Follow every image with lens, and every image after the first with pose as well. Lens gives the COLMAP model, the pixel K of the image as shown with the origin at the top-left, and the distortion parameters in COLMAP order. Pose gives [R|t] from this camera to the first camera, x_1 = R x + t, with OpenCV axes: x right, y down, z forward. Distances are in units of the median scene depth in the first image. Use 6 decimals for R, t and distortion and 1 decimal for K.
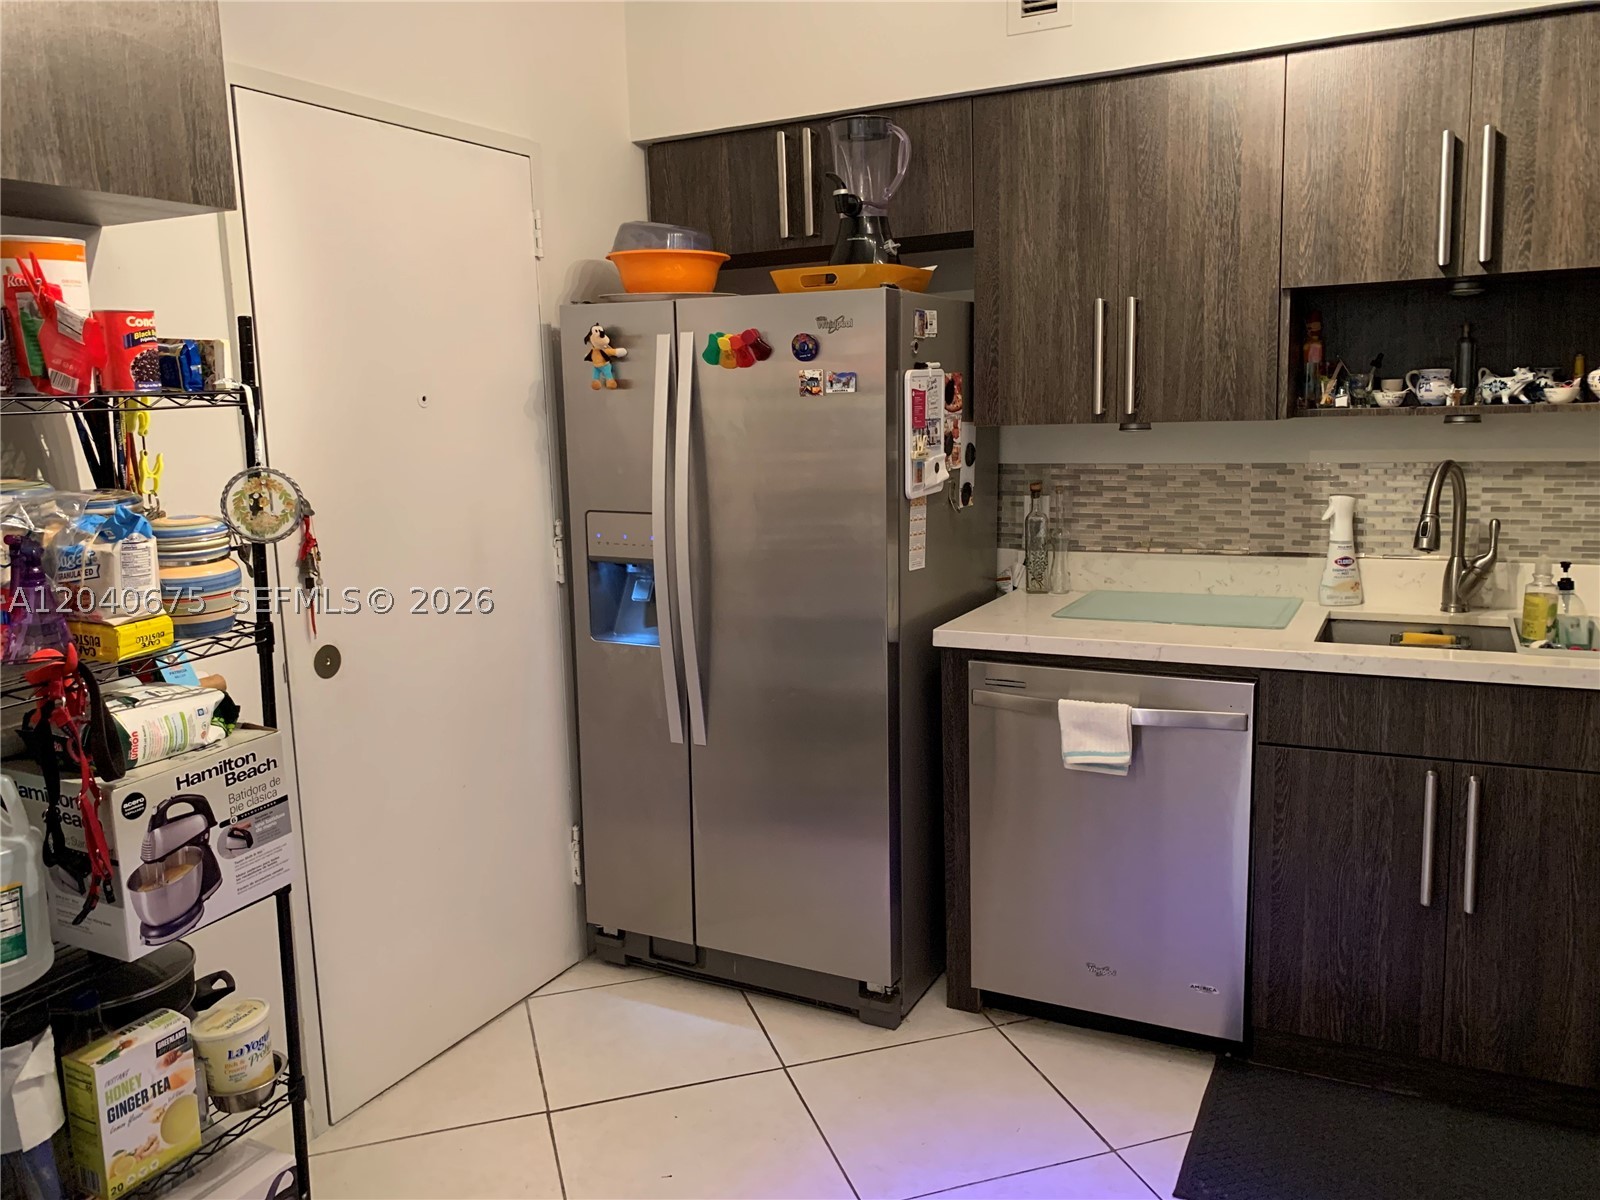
lens RADIAL K [[1229.0, 0, 840.6], [0, 1229.0, 588.1], [0, 0, 1]] dist [0.021276, -0.028262]
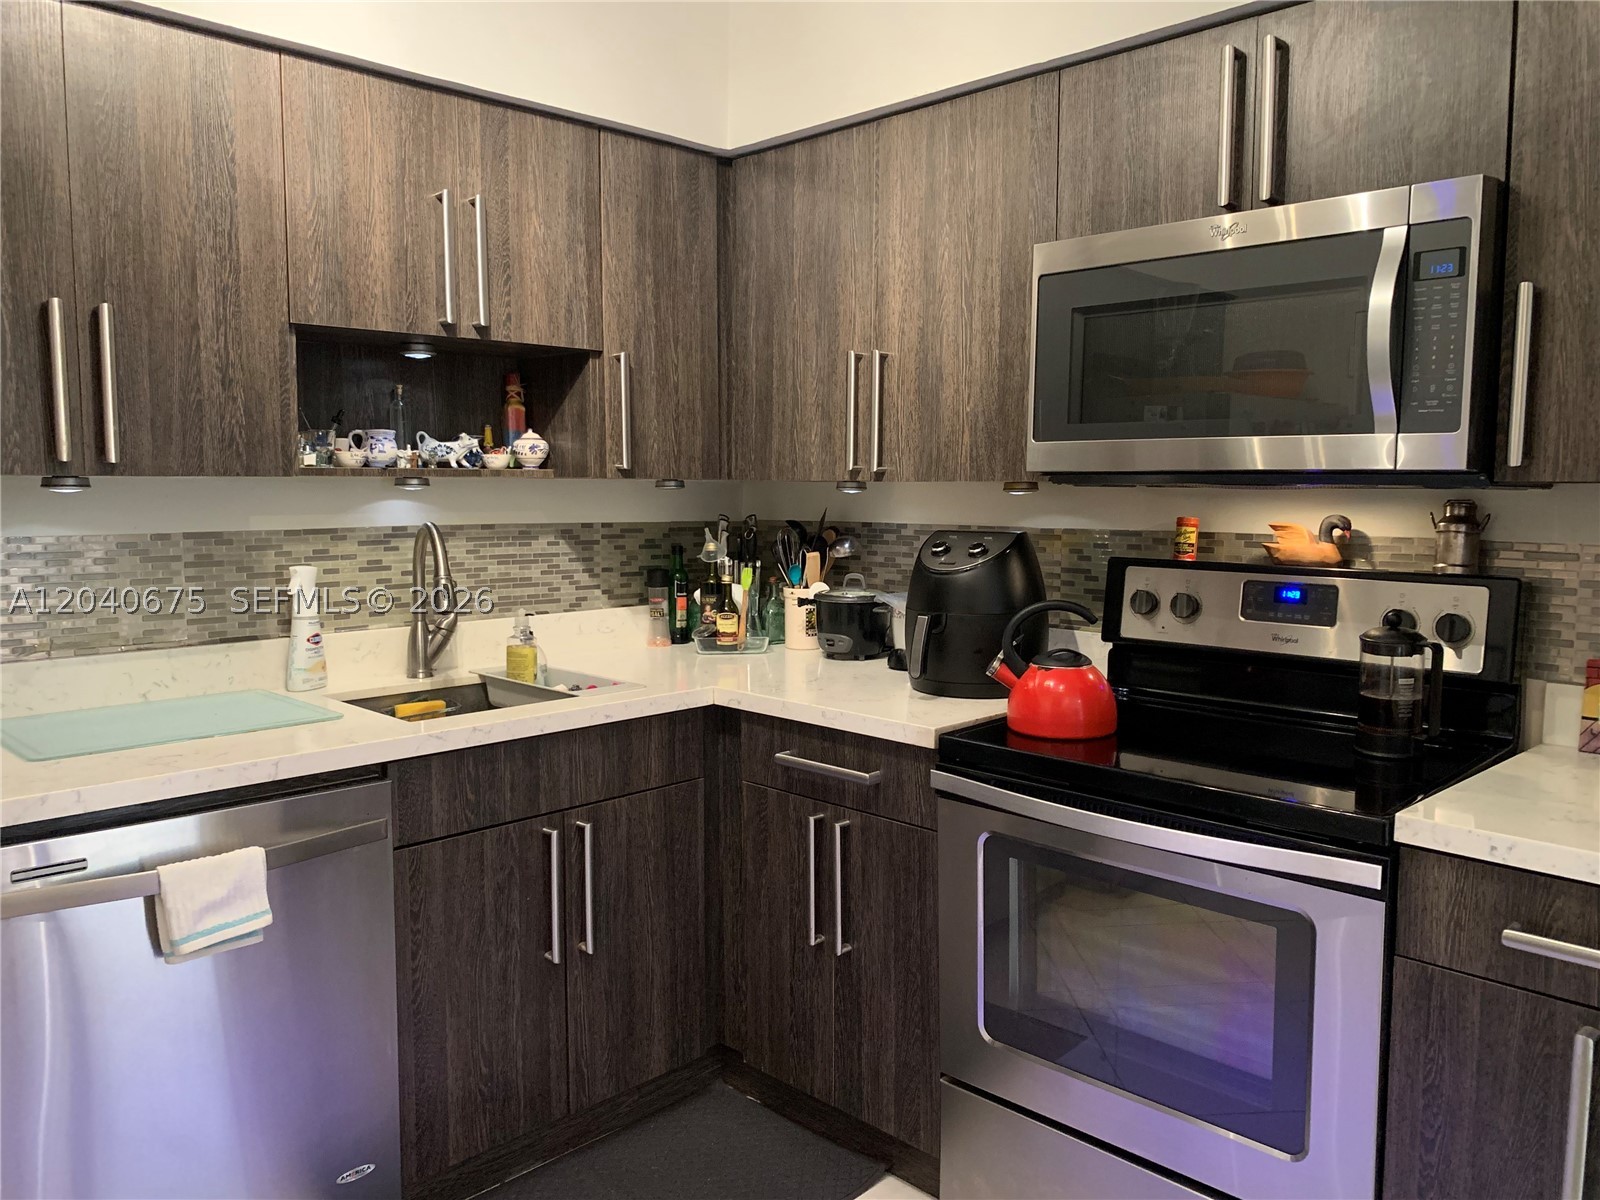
lens RADIAL K [[1229.0, 0, 798.9], [0, 1229.0, 593.7], [0, 0, 1]] dist [0.021276, -0.028262]
pose [[0.331987, -0.058871, 0.941445, -0.334441], [0.128640, 0.991552, 0.016641, -0.025827], [-0.934471, 0.115583, 0.336755, 0.399429]]
